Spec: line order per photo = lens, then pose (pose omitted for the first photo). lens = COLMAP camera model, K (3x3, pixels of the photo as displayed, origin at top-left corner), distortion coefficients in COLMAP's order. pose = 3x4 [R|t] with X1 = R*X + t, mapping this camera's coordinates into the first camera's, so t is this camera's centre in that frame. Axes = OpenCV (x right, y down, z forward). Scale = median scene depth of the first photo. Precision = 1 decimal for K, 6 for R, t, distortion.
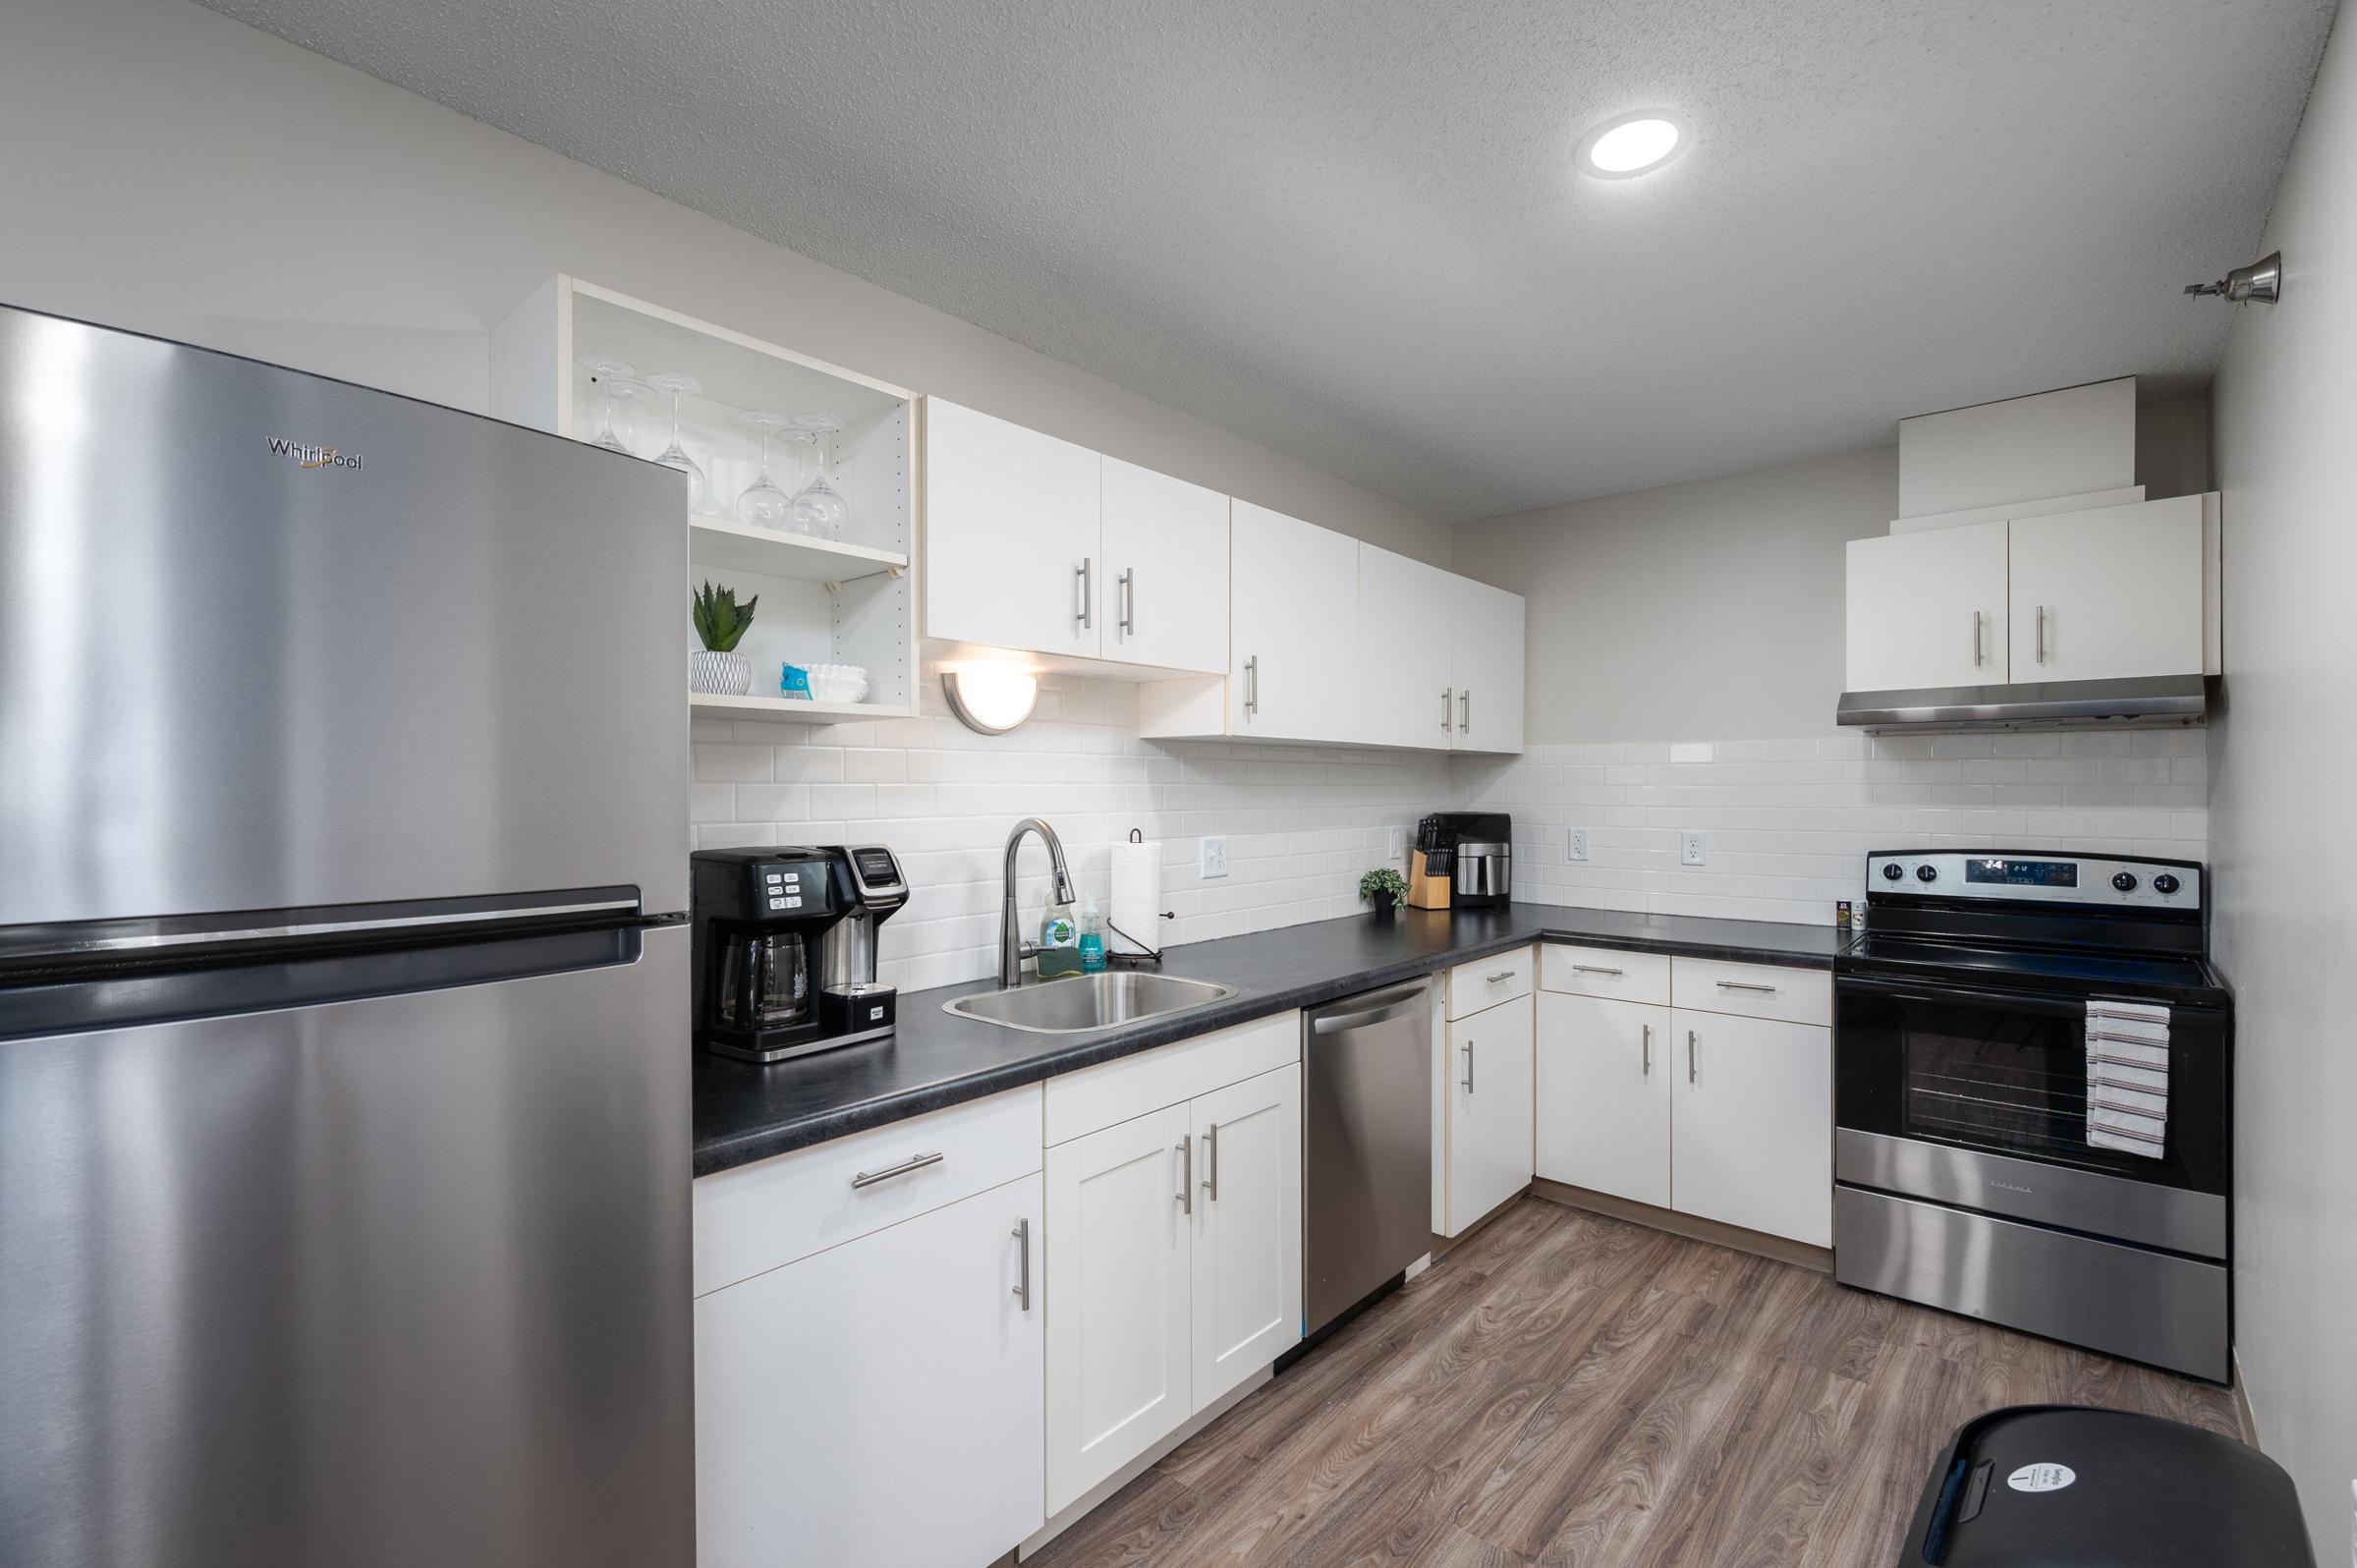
lens RADIAL K [[1047.4, 0, 1180.0], [0, 1047.4, 789.1], [0, 0, 1]] dist [0.002352, 0.000677]
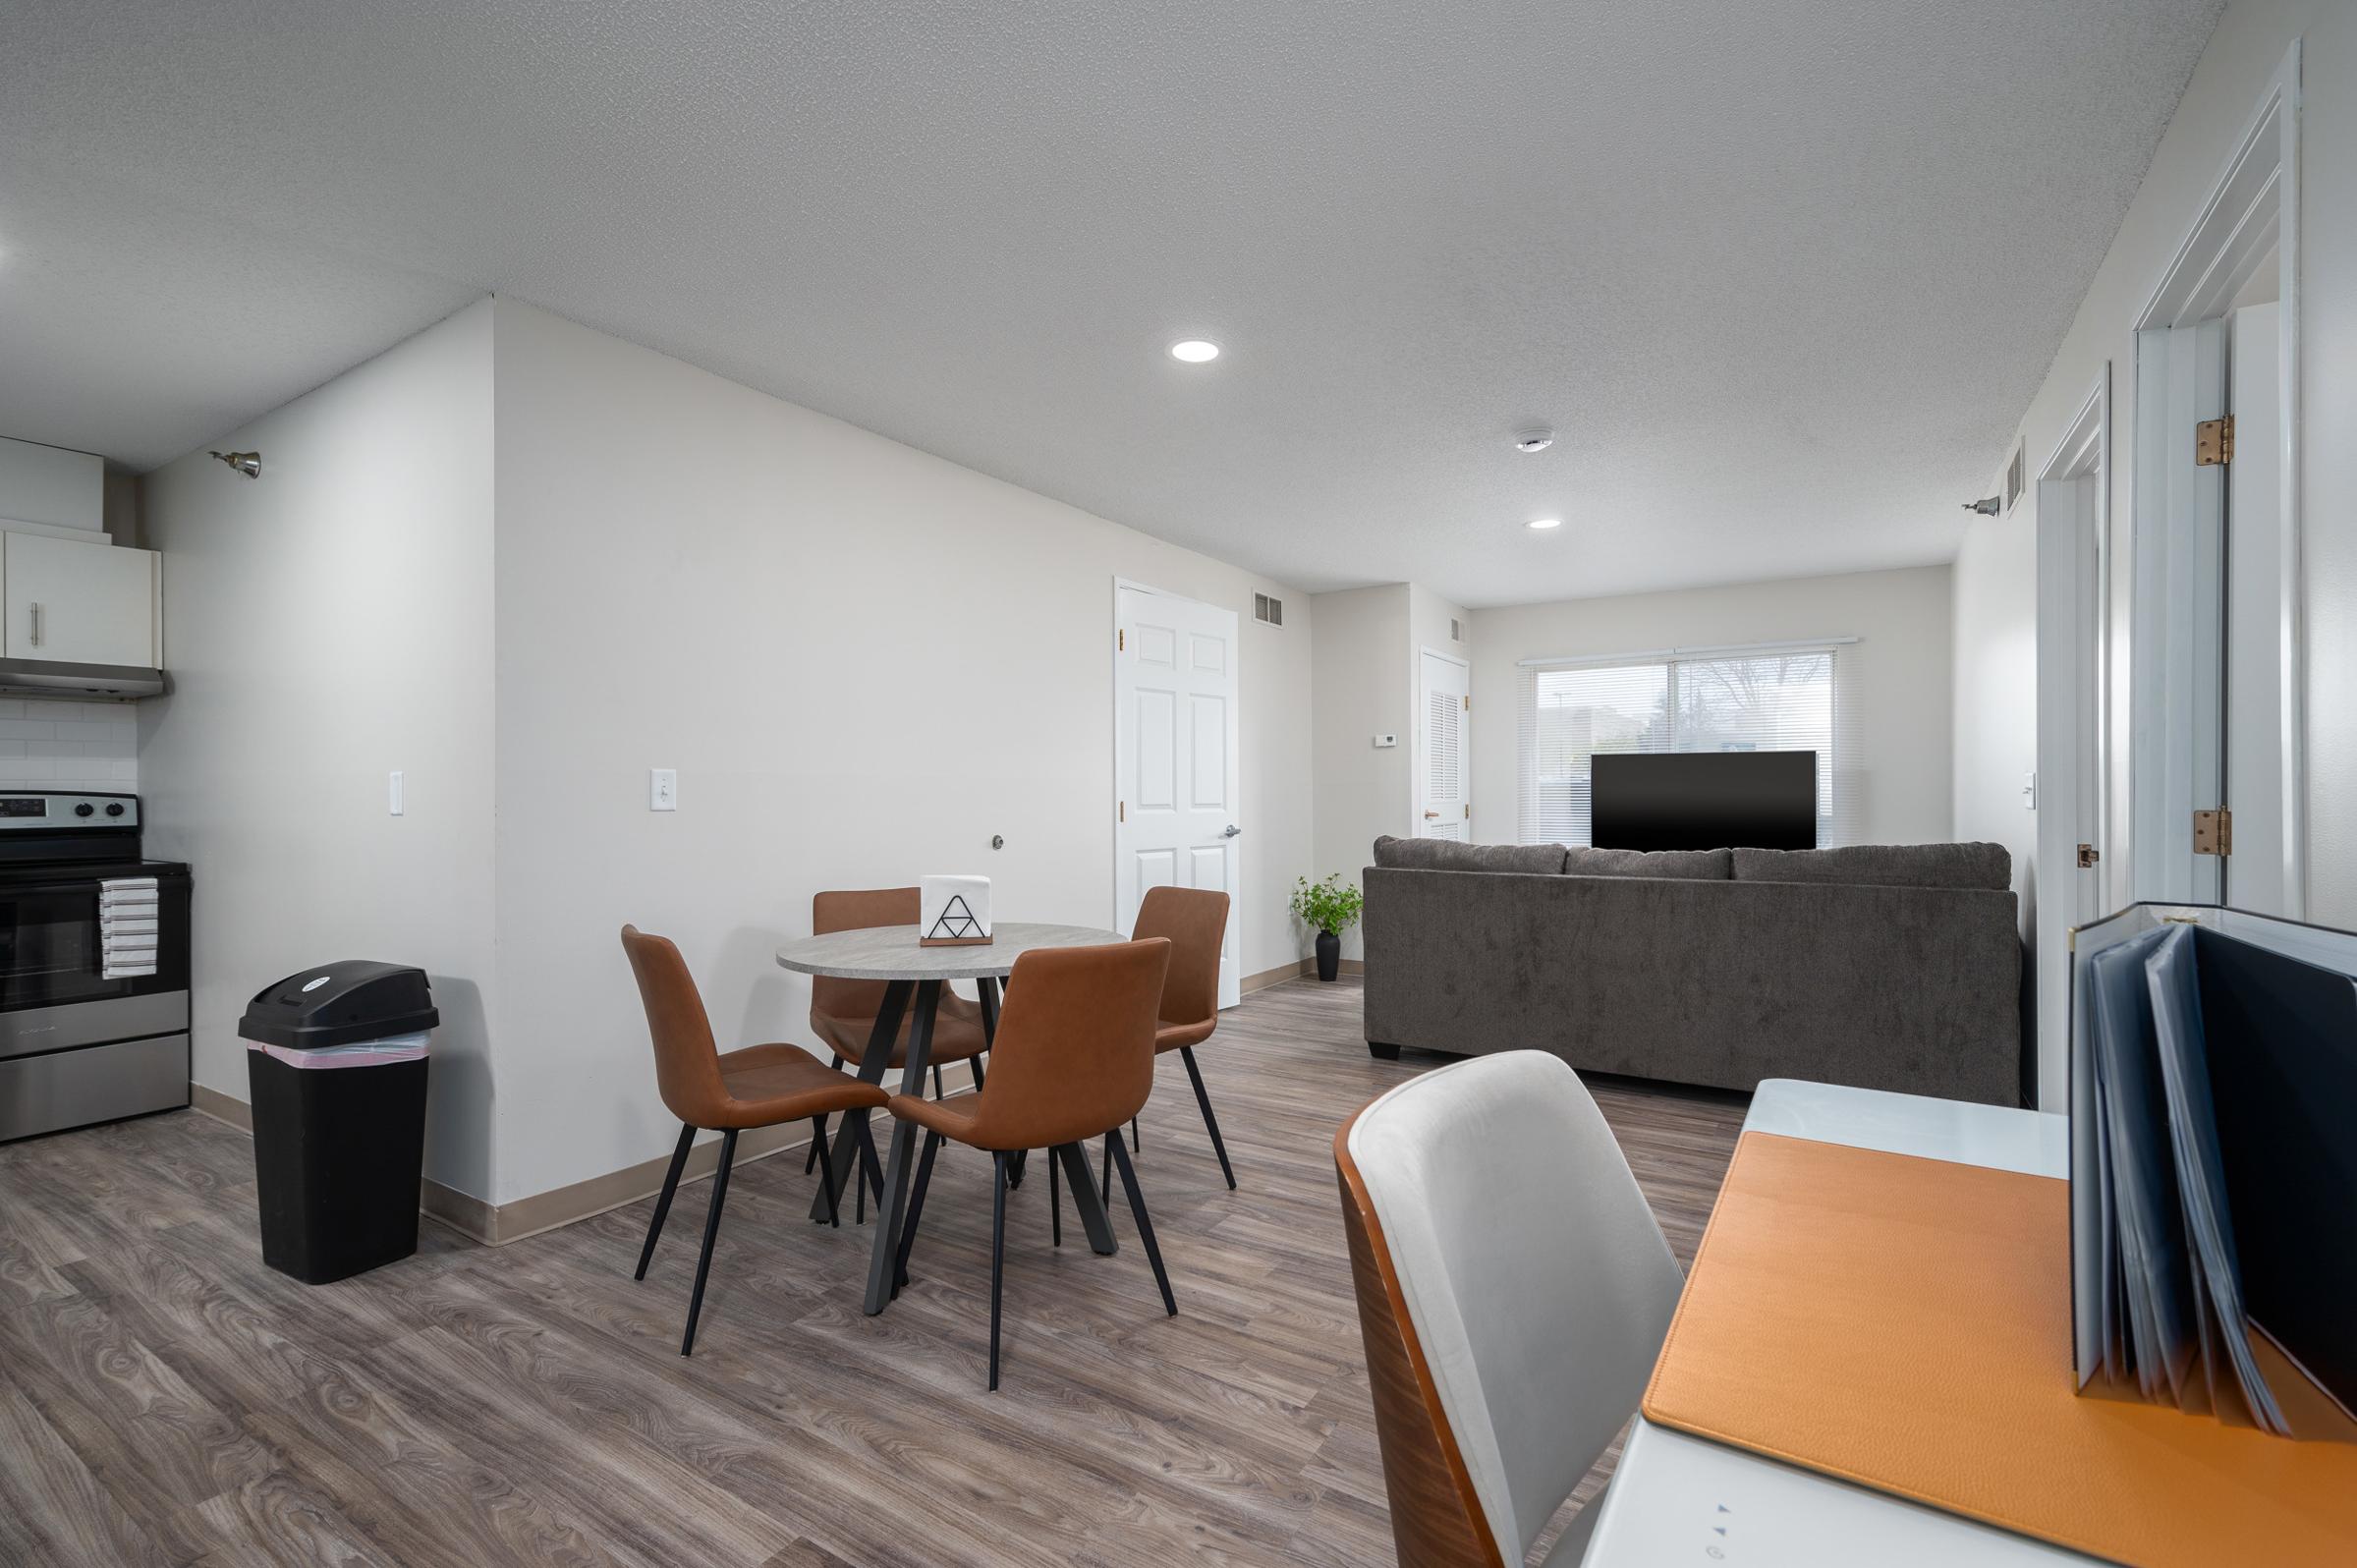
lens RADIAL K [[1047.4, 0, 1180.0], [0, 1047.4, 789.1], [0, 0, 1]] dist [0.002352, 0.000677]
pose [[-0.141656, 0.001553, 0.989915, -0.739635], [0.010624, 0.999944, -0.000048, 0.081442], [-0.989859, 0.010510, -0.141664, -0.262397]]
